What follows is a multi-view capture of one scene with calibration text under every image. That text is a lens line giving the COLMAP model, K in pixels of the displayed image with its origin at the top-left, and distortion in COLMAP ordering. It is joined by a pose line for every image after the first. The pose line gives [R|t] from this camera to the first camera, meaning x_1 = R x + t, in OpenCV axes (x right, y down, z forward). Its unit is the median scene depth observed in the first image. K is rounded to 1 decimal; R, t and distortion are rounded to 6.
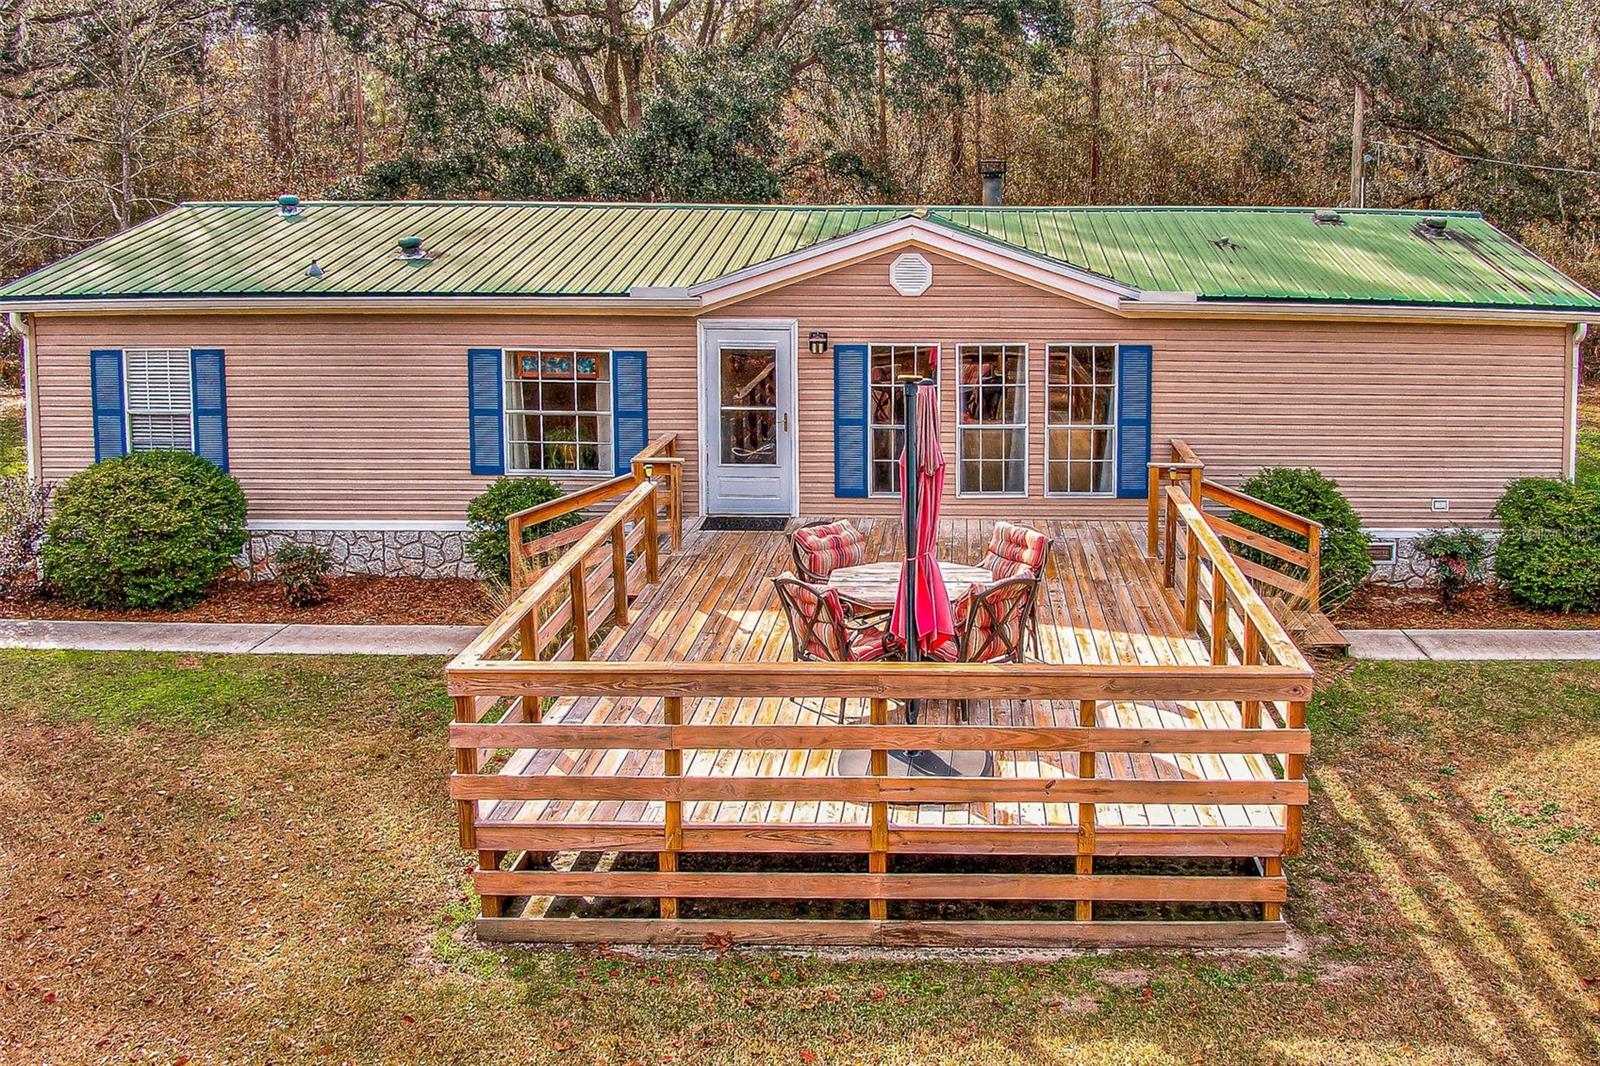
lens RADIAL K [[1356.2, 0, 798.2], [0, 1356.2, 476.5], [0, 0, 1]] dist [-0.035353, 0.003578]
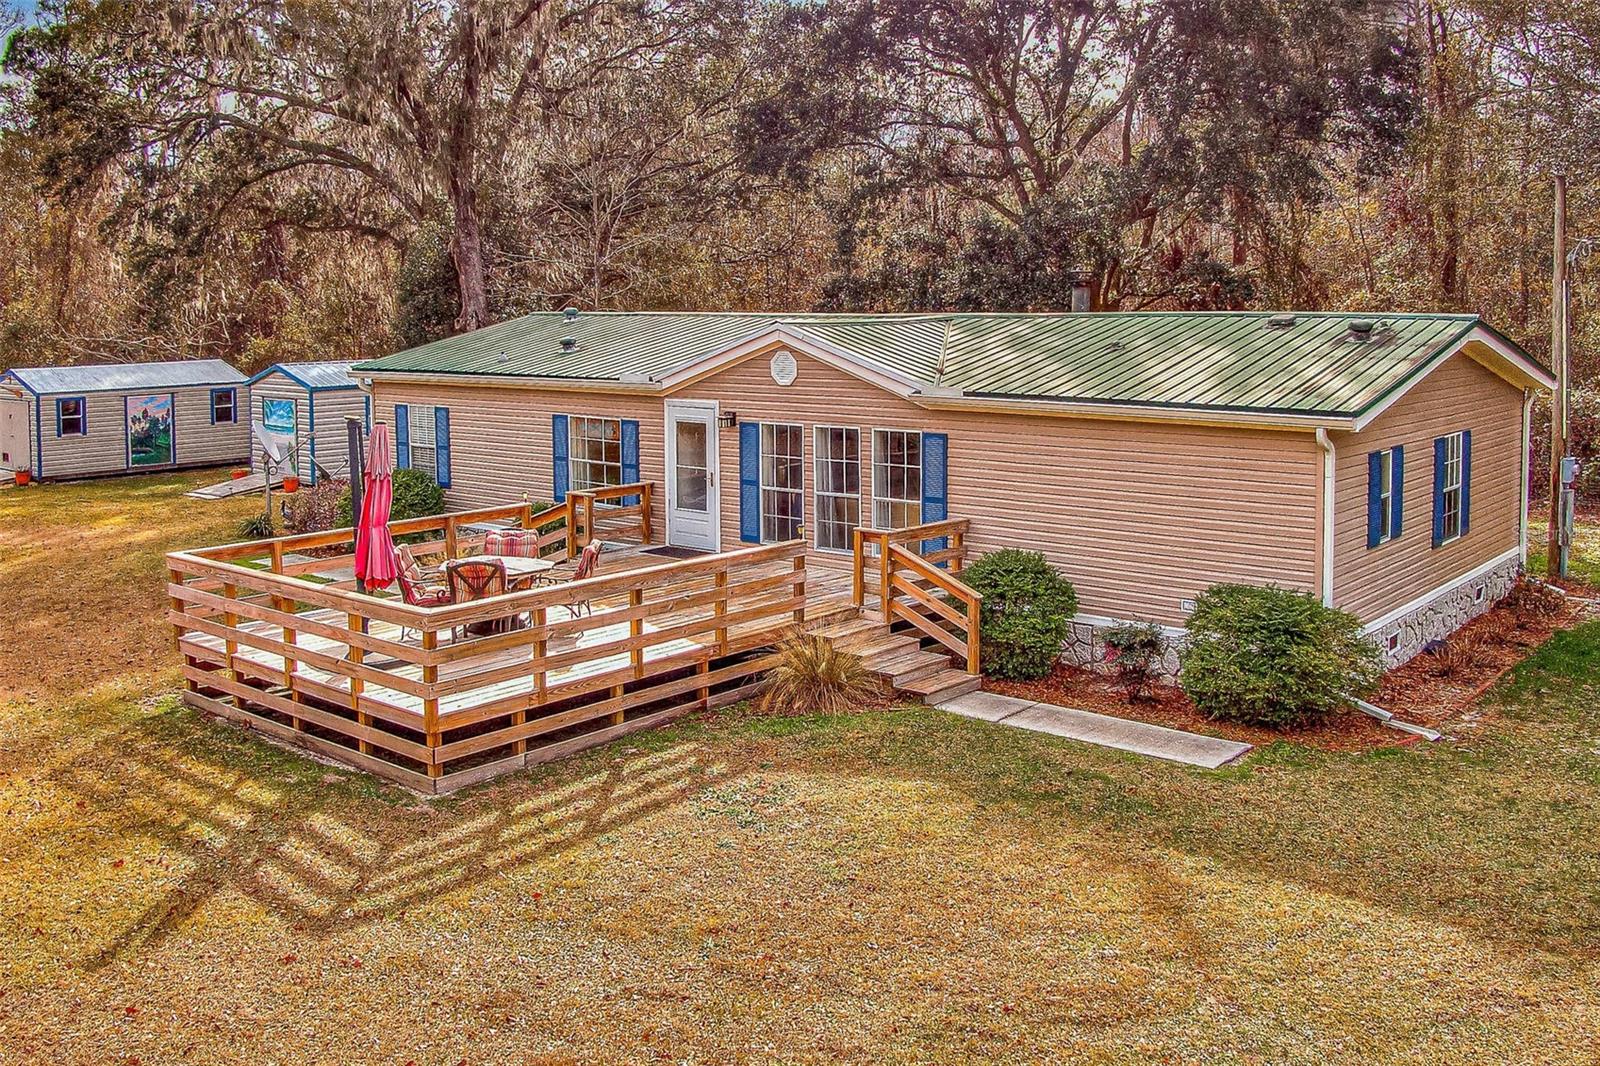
lens RADIAL K [[1417.5, 0, 802.5], [0, 1417.5, 532.2], [0, 0, 1]] dist [-0.084203, -0.012554]
pose [[0.777538, 0.092093, -0.622056, 0.917928], [-0.120245, 0.992739, -0.003329, 0.004267], [0.617233, 0.077388, 0.782966, -0.008092]]
